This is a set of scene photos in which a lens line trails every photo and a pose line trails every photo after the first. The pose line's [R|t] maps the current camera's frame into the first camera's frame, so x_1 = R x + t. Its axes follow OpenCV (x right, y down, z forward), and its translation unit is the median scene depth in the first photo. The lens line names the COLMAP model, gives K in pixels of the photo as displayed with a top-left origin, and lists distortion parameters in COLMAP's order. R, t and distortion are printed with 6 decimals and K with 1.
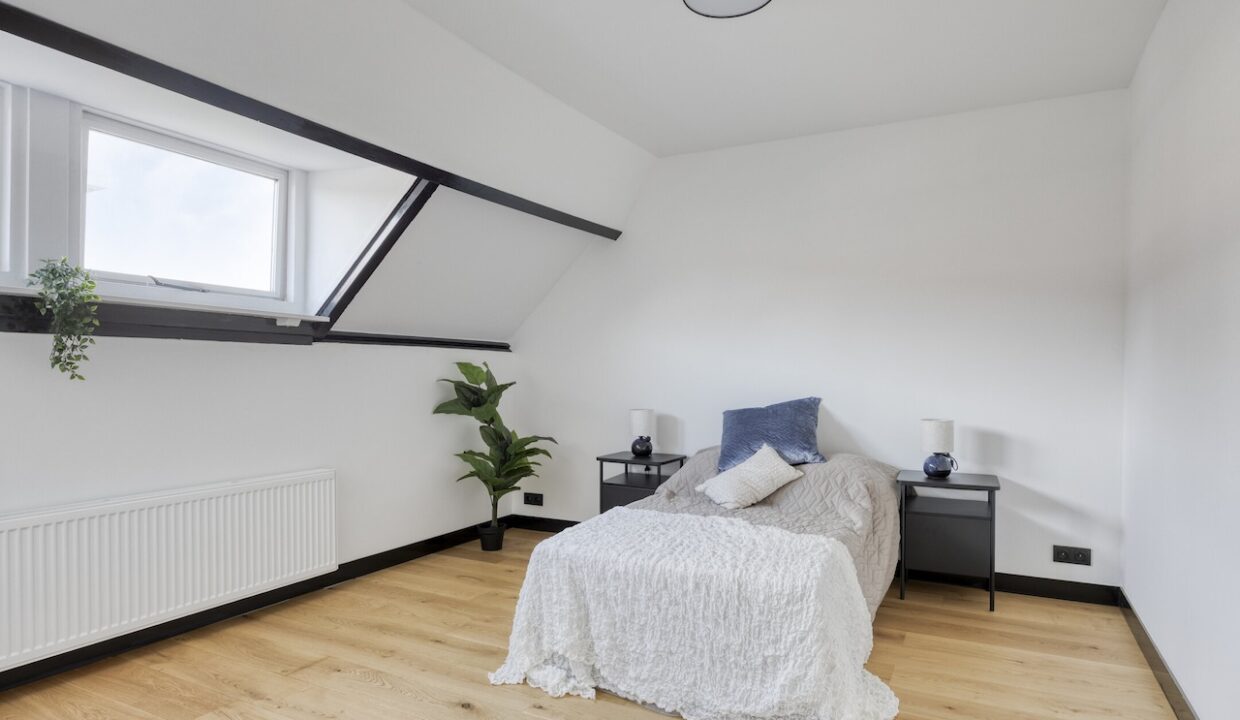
lens RADIAL K [[694.6, 0, 618.9], [0, 694.6, 366.7], [0, 0, 1]] dist [0.003491, -0.004394]
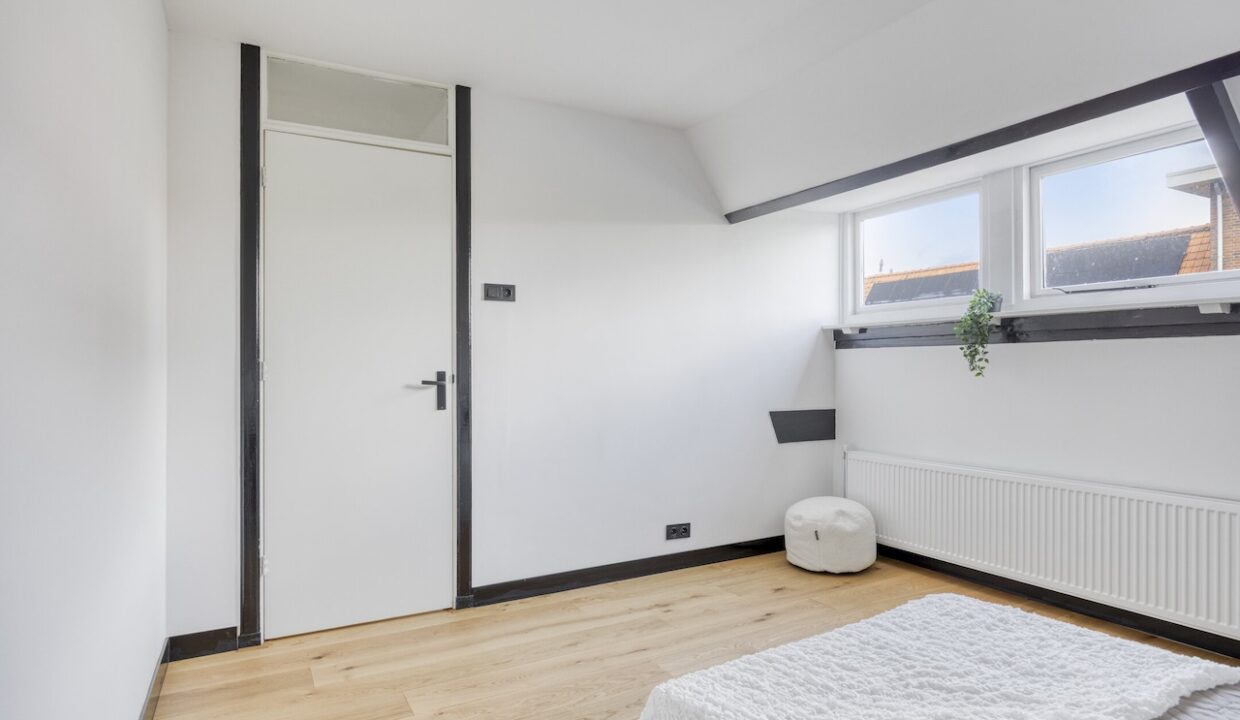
lens RADIAL K [[694.6, 0, 620.3], [0, 694.6, 365.5], [0, 0, 1]] dist [0.003491, -0.004394]
pose [[-0.546144, 0.005510, -0.837673, 0.698252], [0.019152, 0.999799, -0.005910, -0.007593], [0.837473, -0.019271, -0.546139, 1.056183]]
